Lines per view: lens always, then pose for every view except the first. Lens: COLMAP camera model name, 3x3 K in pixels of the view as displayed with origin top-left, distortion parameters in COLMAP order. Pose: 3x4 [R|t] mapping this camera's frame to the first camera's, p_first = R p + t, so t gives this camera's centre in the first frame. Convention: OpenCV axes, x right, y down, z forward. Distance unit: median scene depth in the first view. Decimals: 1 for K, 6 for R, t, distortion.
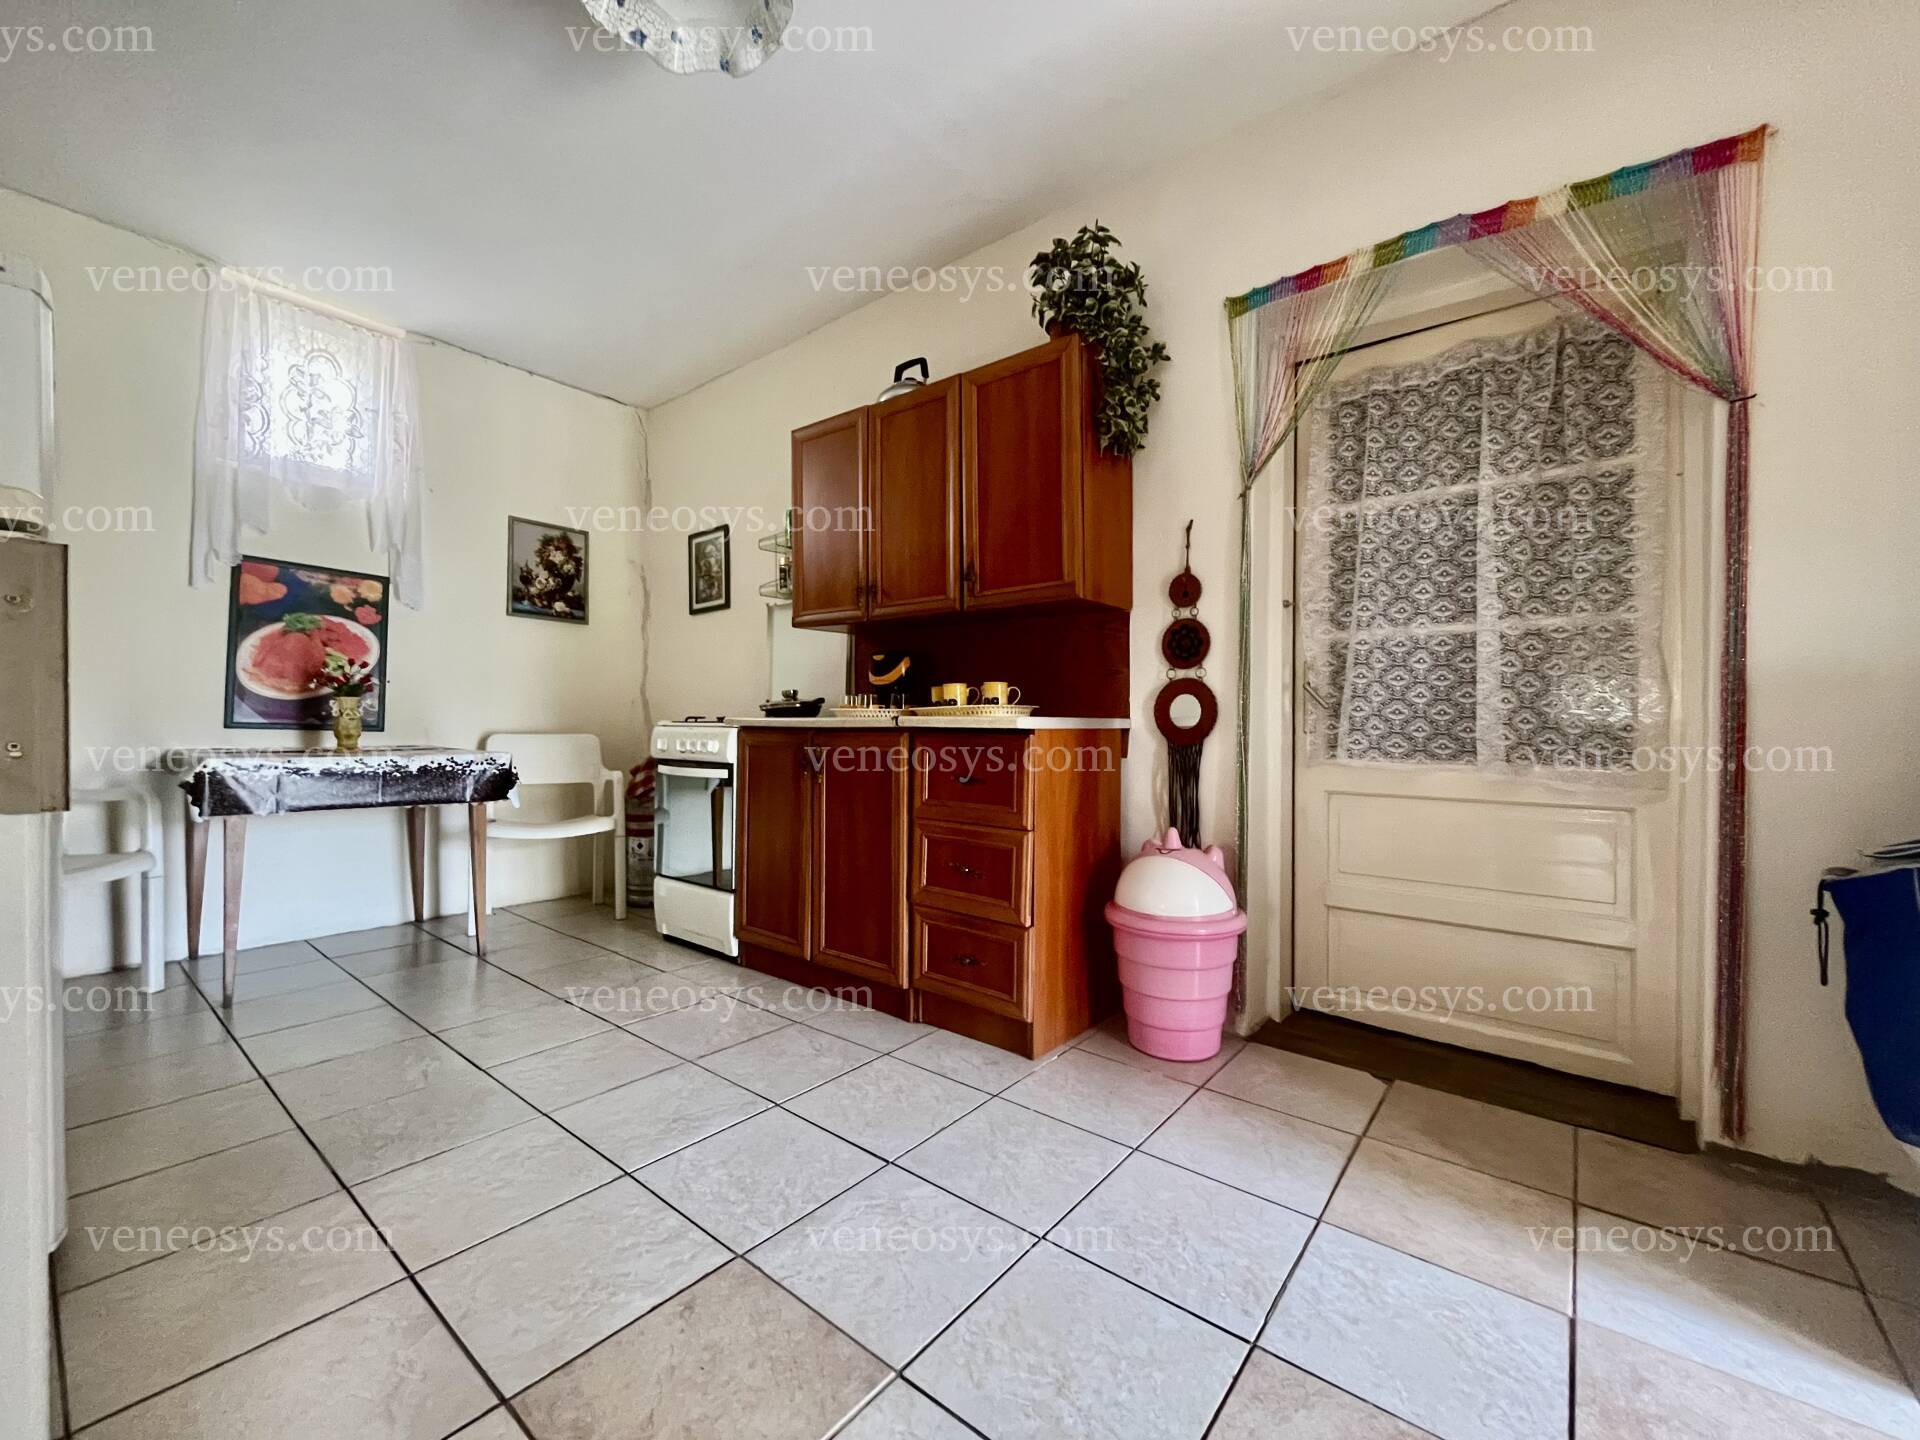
lens RADIAL K [[776.3, 0, 957.7], [0, 776.3, 720.2], [0, 0, 1]] dist [0.002046, -0.000794]
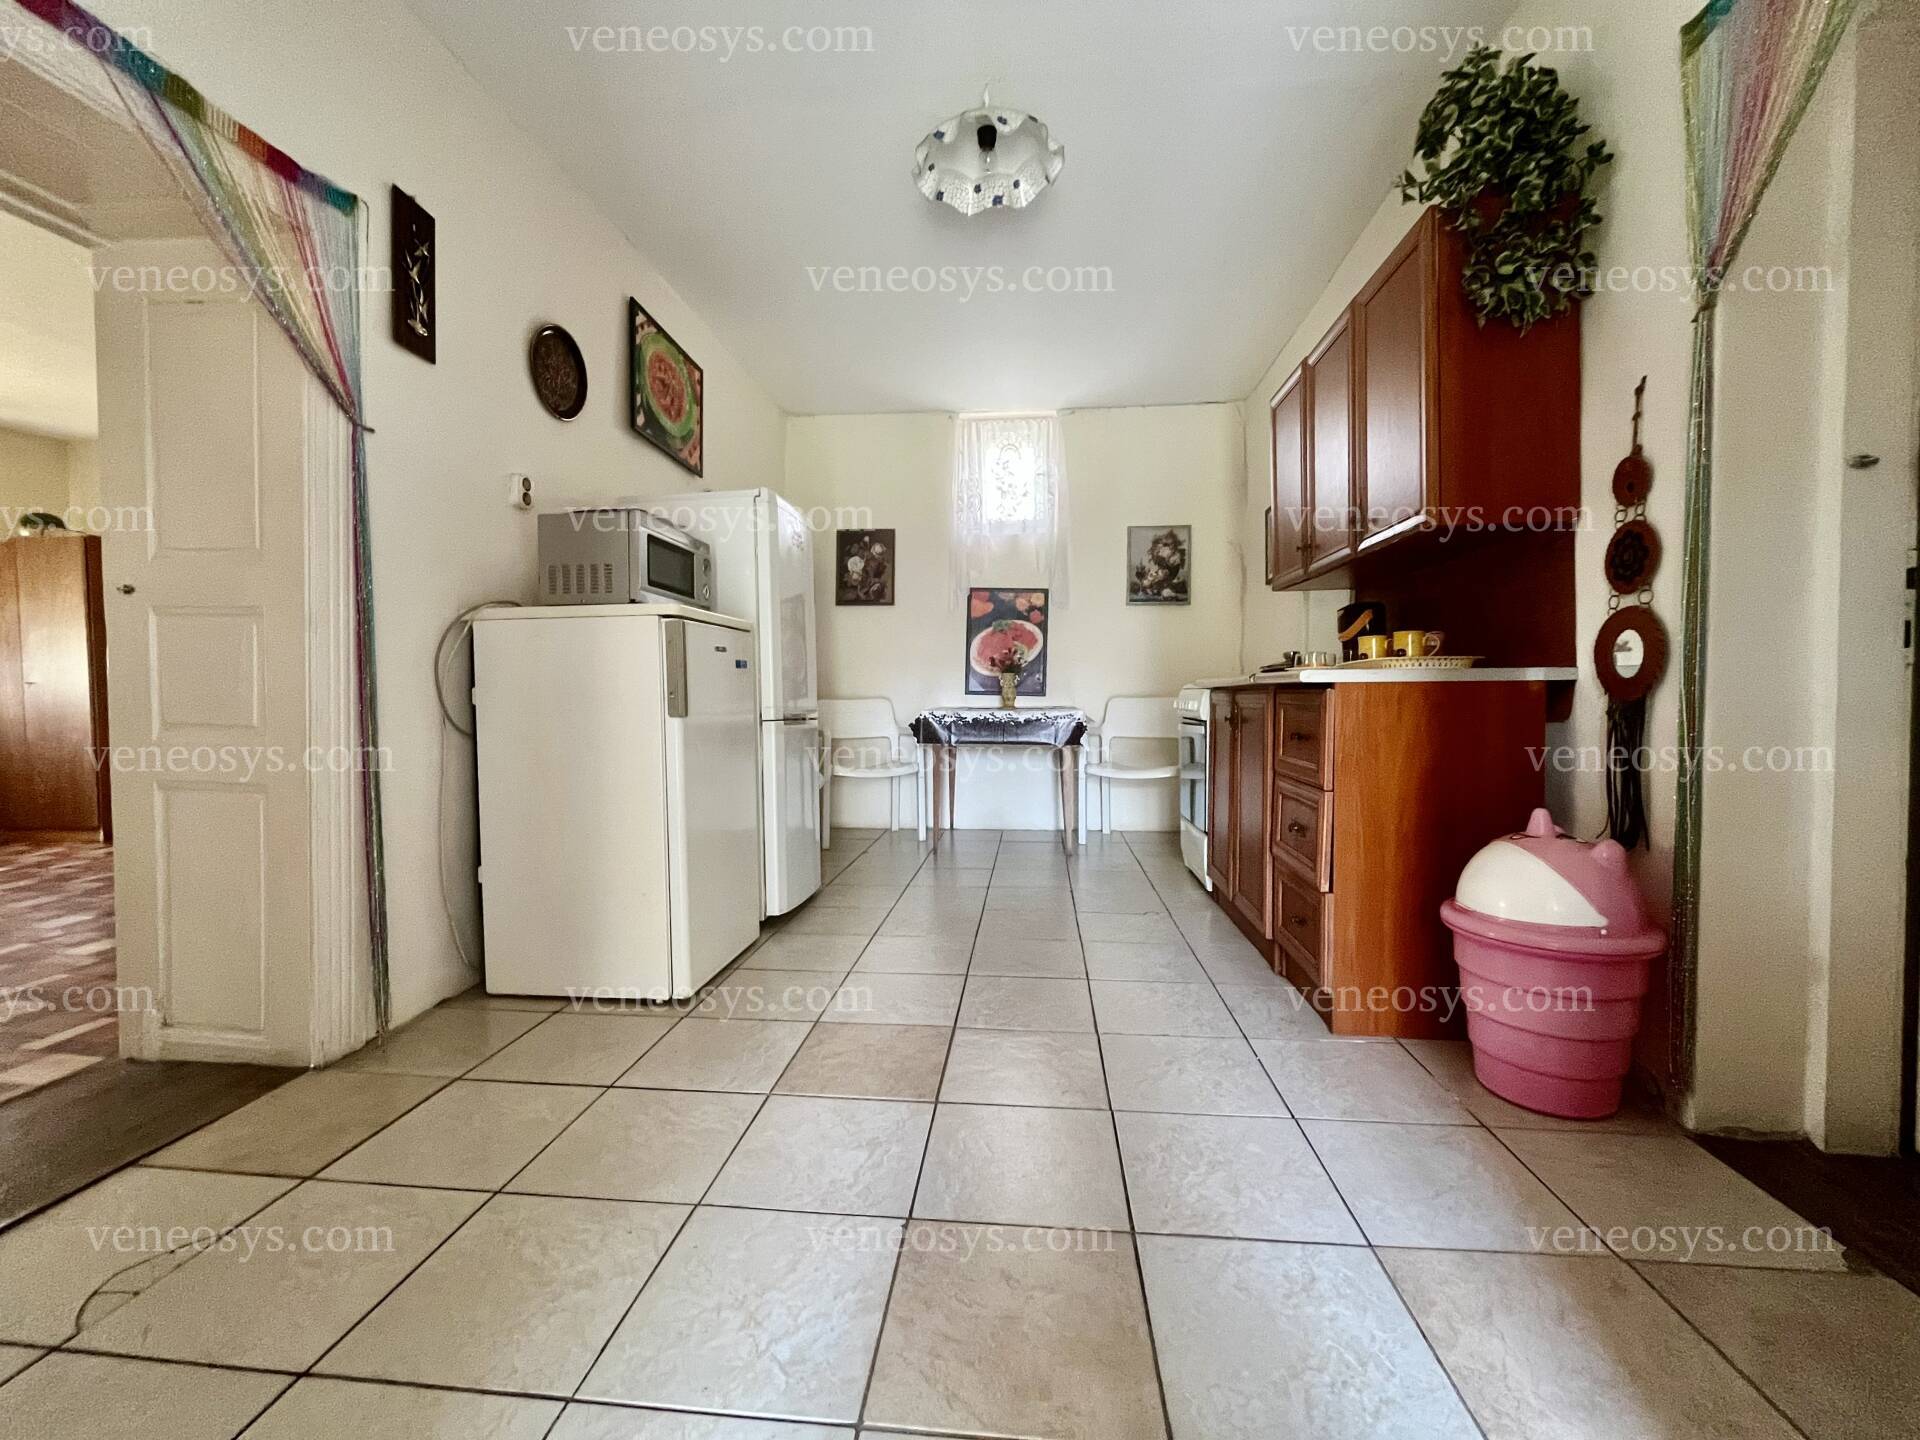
lens RADIAL K [[776.3, 0, 958.3], [0, 776.3, 716.9], [0, 0, 1]] dist [0.002046, -0.000794]
pose [[0.548942, 0.014930, -0.835727, 0.422340], [0.012130, 0.999593, 0.025825, 0.015739], [0.835772, -0.024314, 0.548538, 0.076369]]
